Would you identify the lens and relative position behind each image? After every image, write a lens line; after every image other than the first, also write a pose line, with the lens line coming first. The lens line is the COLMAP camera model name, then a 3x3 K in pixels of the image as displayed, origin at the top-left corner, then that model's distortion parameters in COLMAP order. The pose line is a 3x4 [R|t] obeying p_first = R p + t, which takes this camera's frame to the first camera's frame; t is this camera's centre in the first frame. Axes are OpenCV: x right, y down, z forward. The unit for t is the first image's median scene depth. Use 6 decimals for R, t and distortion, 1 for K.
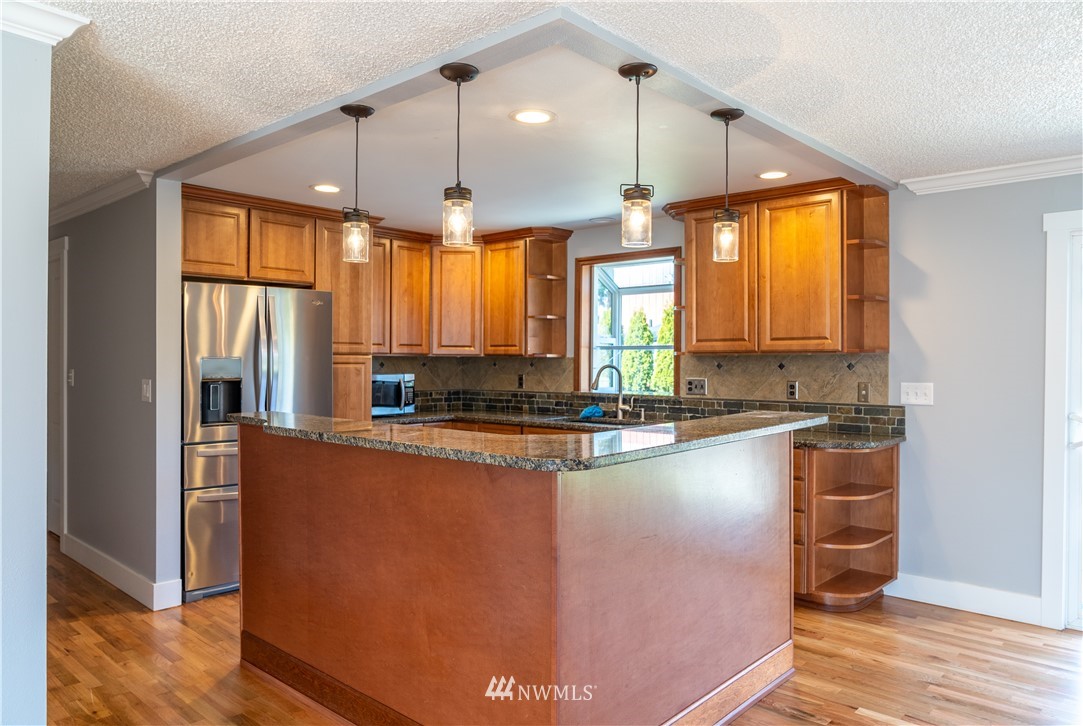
lens RADIAL K [[751.2, 0, 541.5], [0, 751.2, 363.0], [0, 0, 1]] dist [-0.030714, 0.001381]
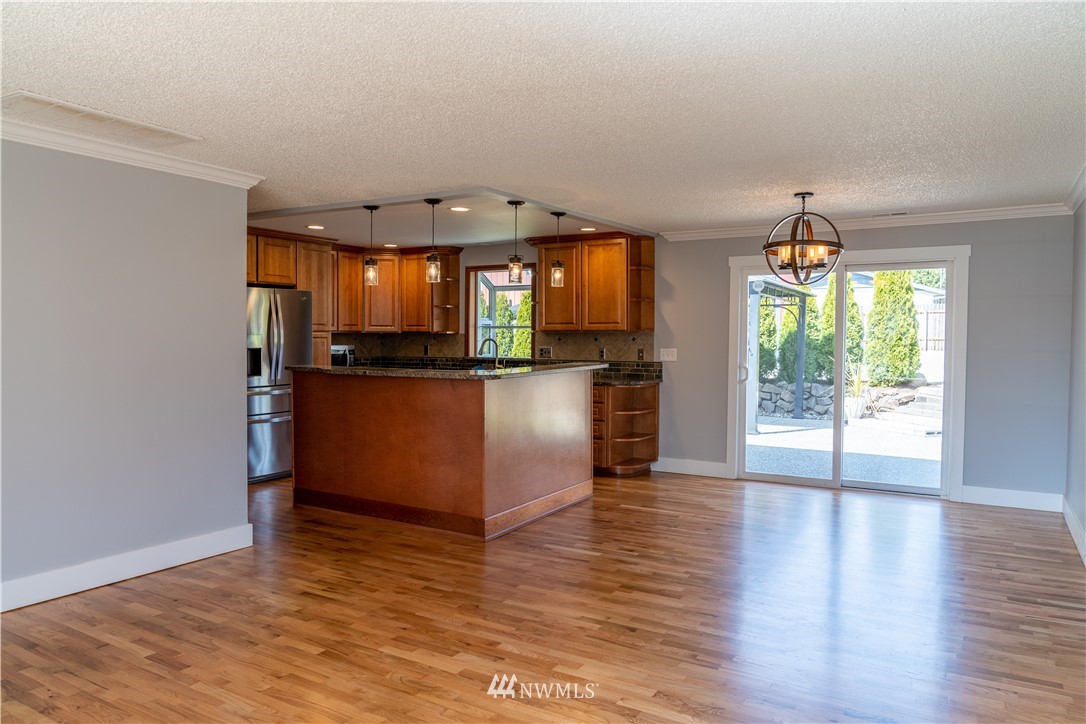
lens RADIAL K [[762.4, 0, 543.0], [0, 762.4, 362.0], [0, 0, 1]] dist [-0.043380, 0.004053]
pose [[0.981579, -0.006517, 0.190948, -0.109546], [0.000433, 0.999491, 0.031886, 0.000694], [-0.191058, -0.031216, 0.981082, -0.598002]]
